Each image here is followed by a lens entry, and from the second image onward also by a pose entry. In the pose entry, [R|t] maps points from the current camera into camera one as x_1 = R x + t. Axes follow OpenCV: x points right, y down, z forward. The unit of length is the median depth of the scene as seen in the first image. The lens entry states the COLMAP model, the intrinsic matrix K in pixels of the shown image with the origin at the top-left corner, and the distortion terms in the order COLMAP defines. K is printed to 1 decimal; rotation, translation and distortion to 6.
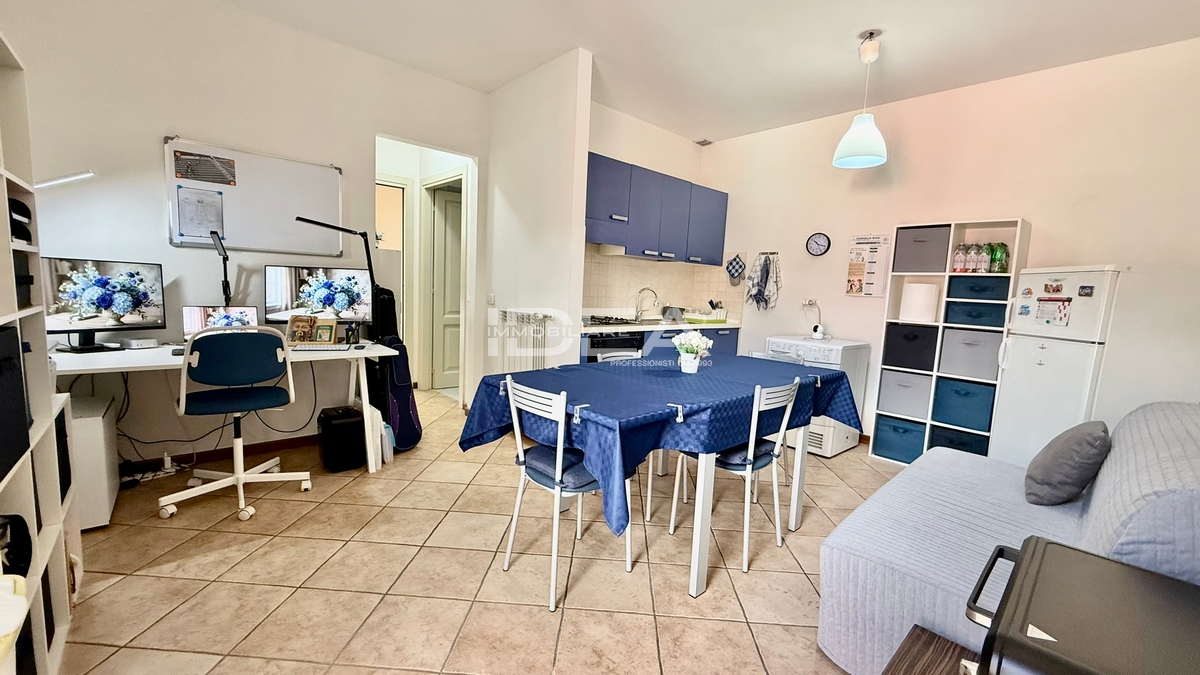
lens RADIAL K [[477.8, 0, 596.5], [0, 477.8, 339.0], [0, 0, 1]] dist [0.000050, -0.000002]
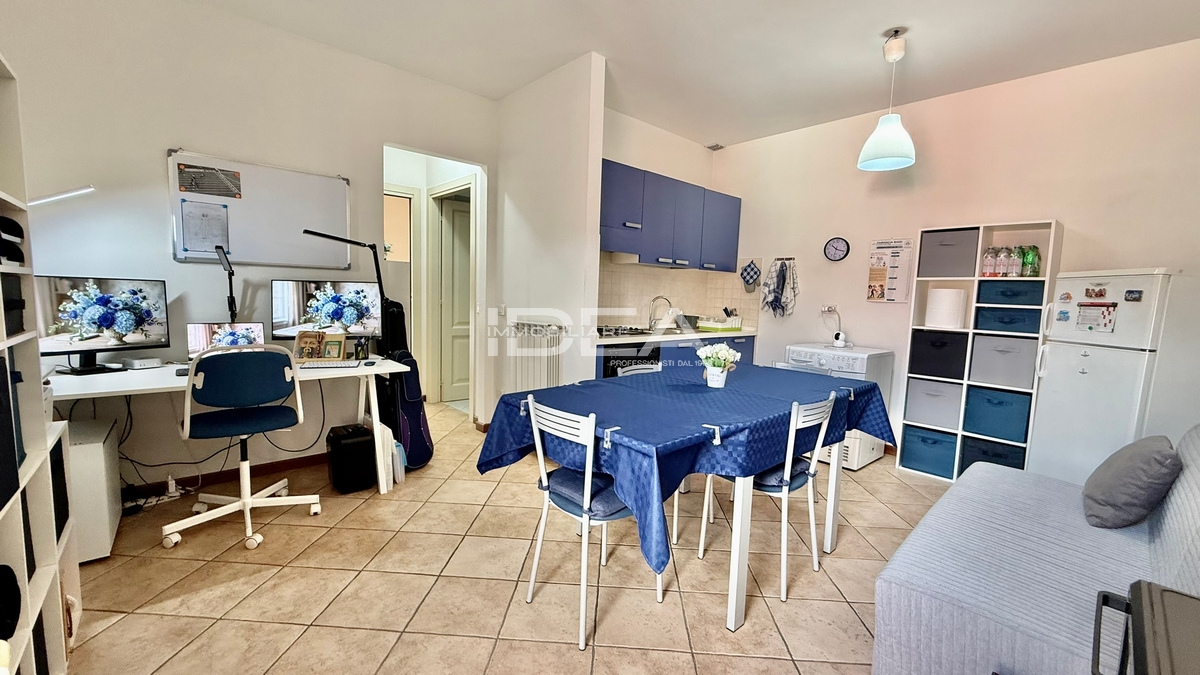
lens RADIAL K [[477.8, 0, 596.5], [0, 477.8, 339.0], [0, 0, 1]] dist [0.000050, -0.000002]
pose [[0.999891, -0.013159, -0.006738, -0.034872], [0.013073, 0.999835, -0.012603, -0.015749], [0.006903, 0.012514, 0.999898, 0.043498]]
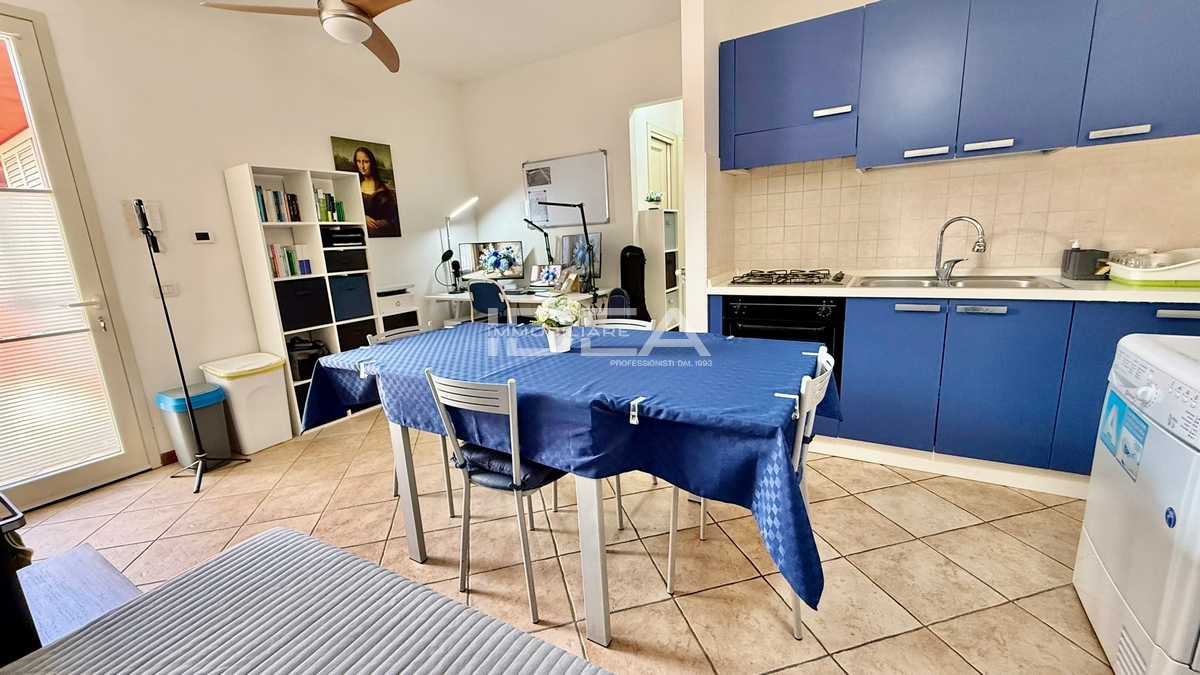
lens RADIAL K [[477.8, 0, 596.5], [0, 477.8, 339.0], [0, 0, 1]] dist [0.000050, -0.000002]
pose [[0.290424, 0.137678, -0.946942, 0.896074], [-0.037047, 0.990471, 0.132644, -0.048238], [0.956181, -0.003442, 0.292757, 0.800509]]
